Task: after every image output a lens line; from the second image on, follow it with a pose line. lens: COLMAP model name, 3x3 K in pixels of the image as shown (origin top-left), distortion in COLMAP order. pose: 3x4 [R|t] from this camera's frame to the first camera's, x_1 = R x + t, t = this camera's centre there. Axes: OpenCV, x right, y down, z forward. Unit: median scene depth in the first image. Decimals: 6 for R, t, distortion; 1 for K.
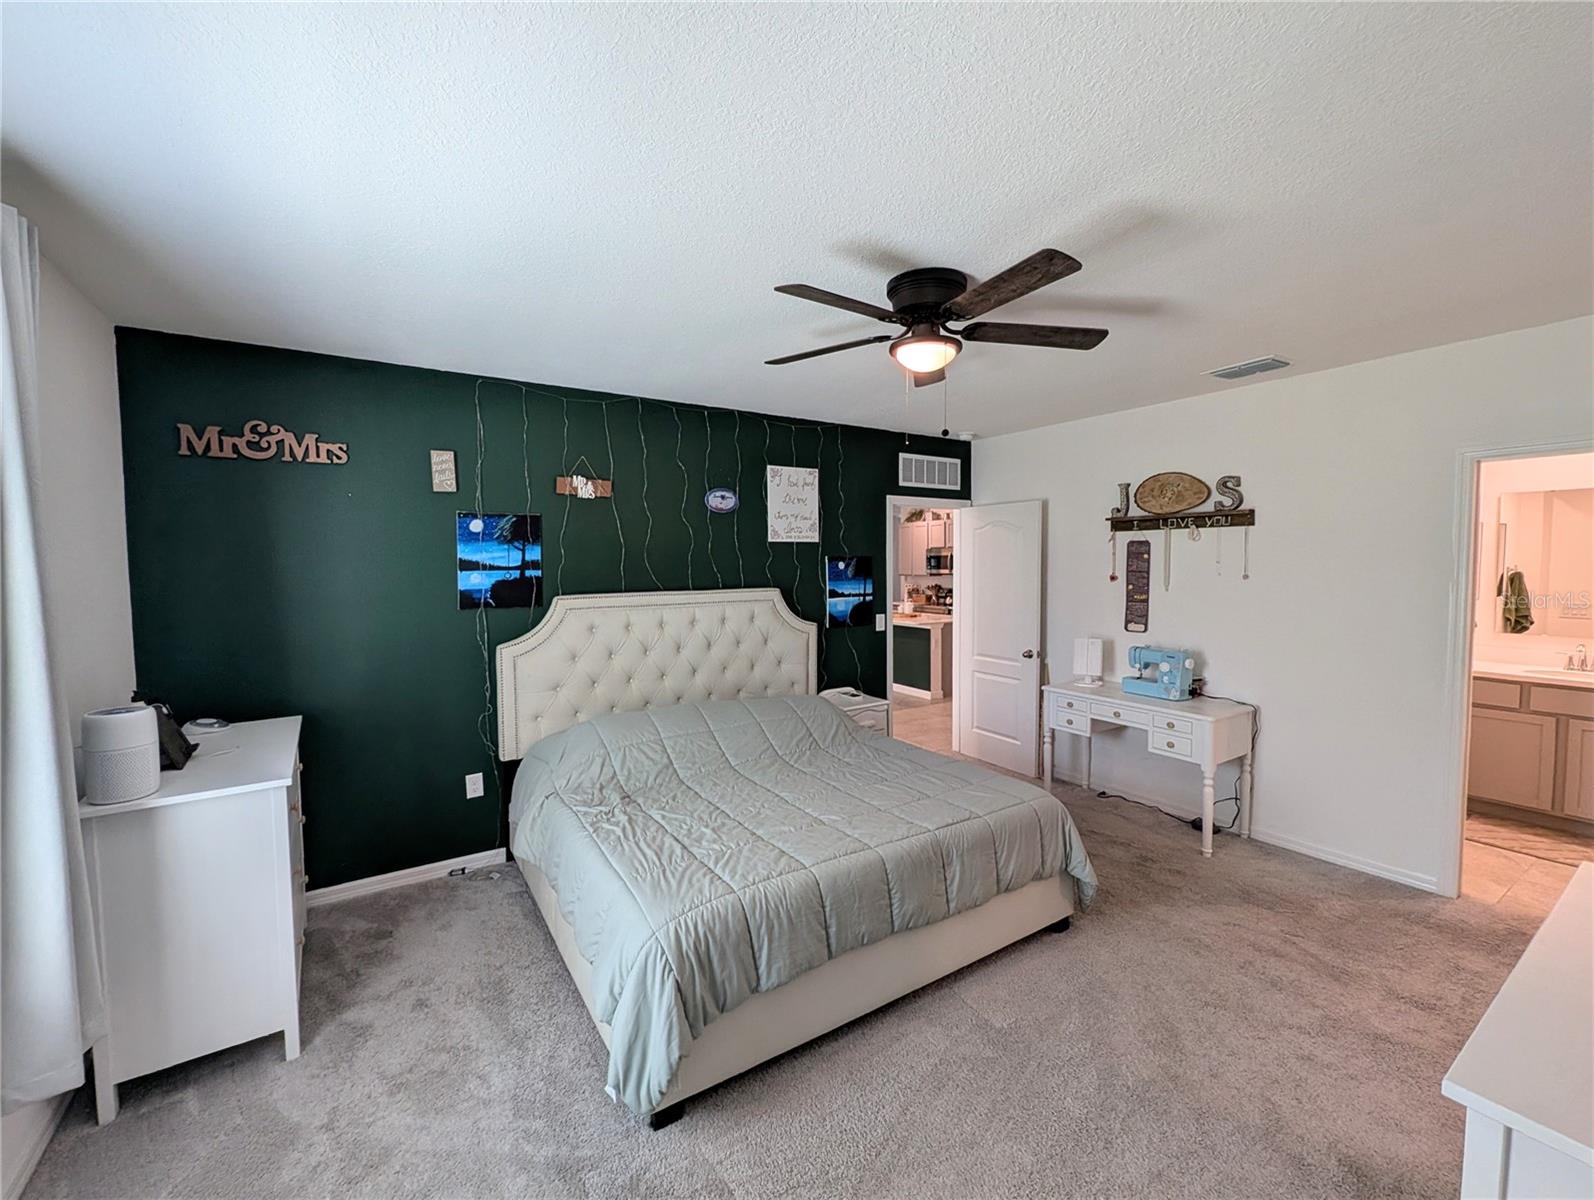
lens RADIAL K [[657.8, 0, 794.2], [0, 657.8, 599.5], [0, 0, 1]] dist [0.002814, -0.001315]
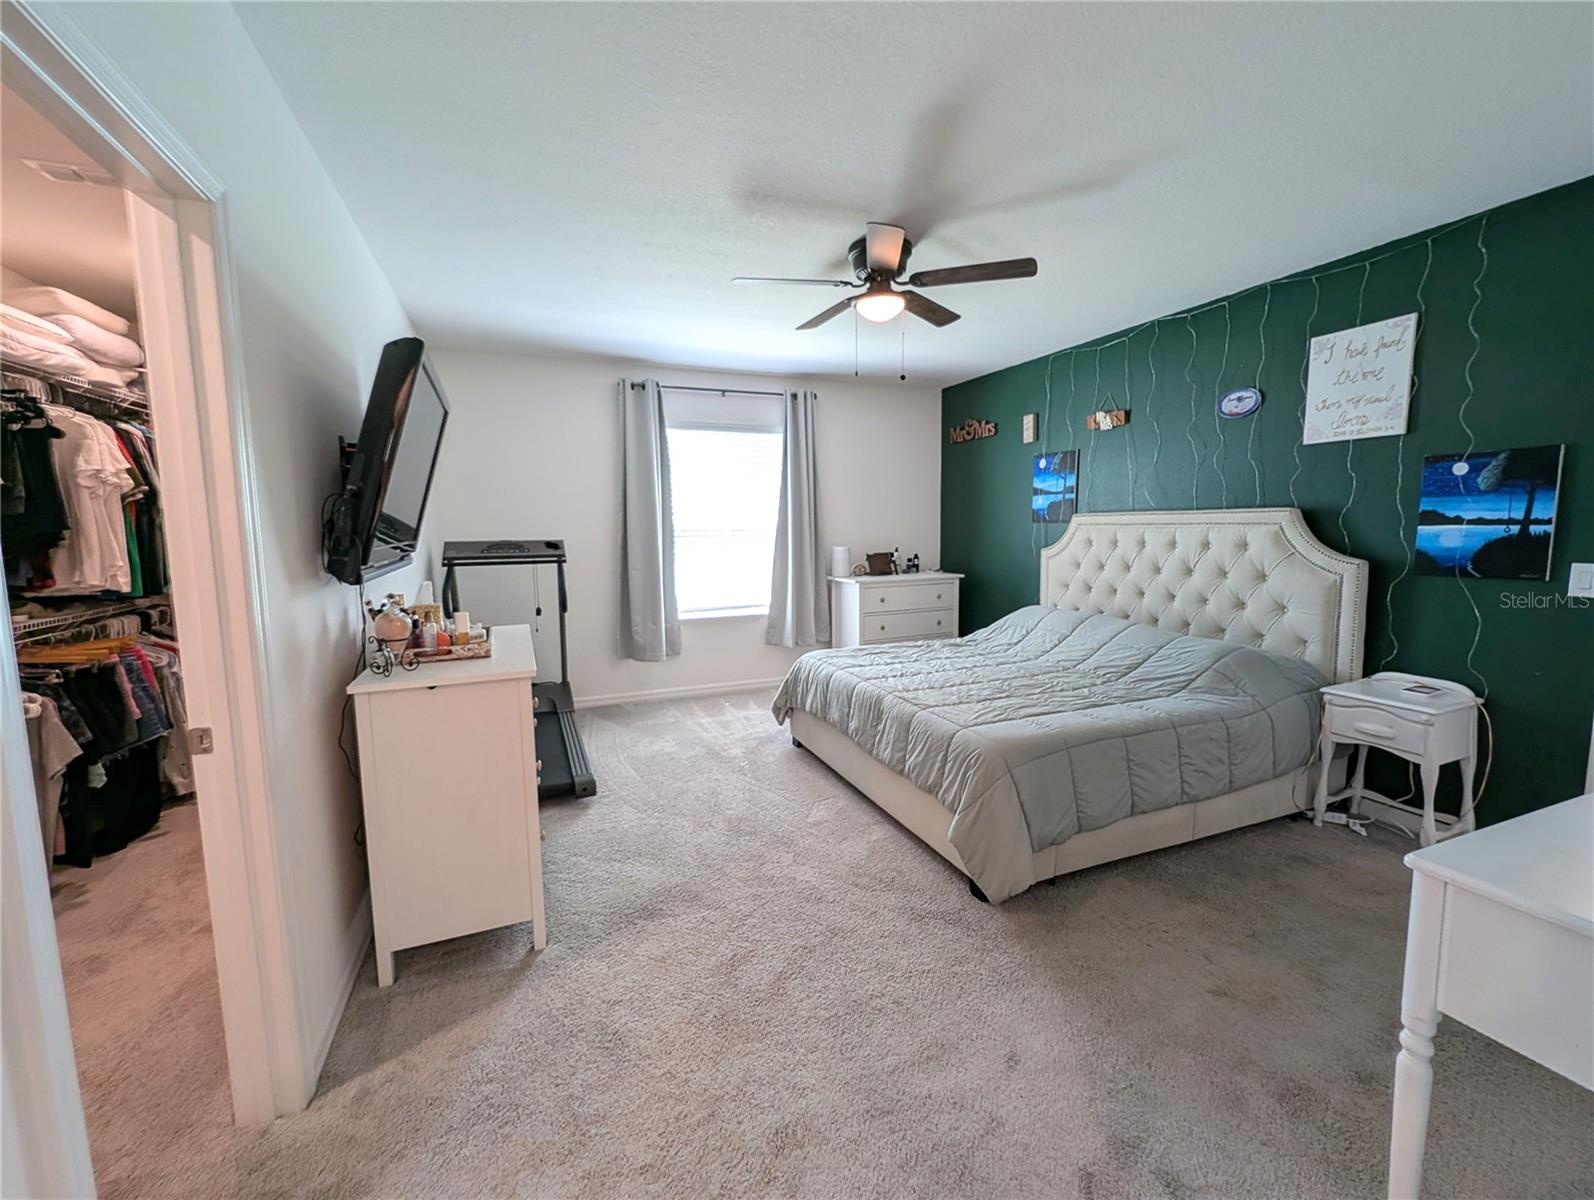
lens RADIAL K [[657.8, 0, 793.0], [0, 657.8, 595.4], [0, 0, 1]] dist [0.002814, -0.001315]
pose [[-0.188693, 0.119396, -0.974751, 0.821666], [-0.038472, 0.990921, 0.128824, 0.006434], [0.981282, 0.061809, -0.182386, 0.591734]]
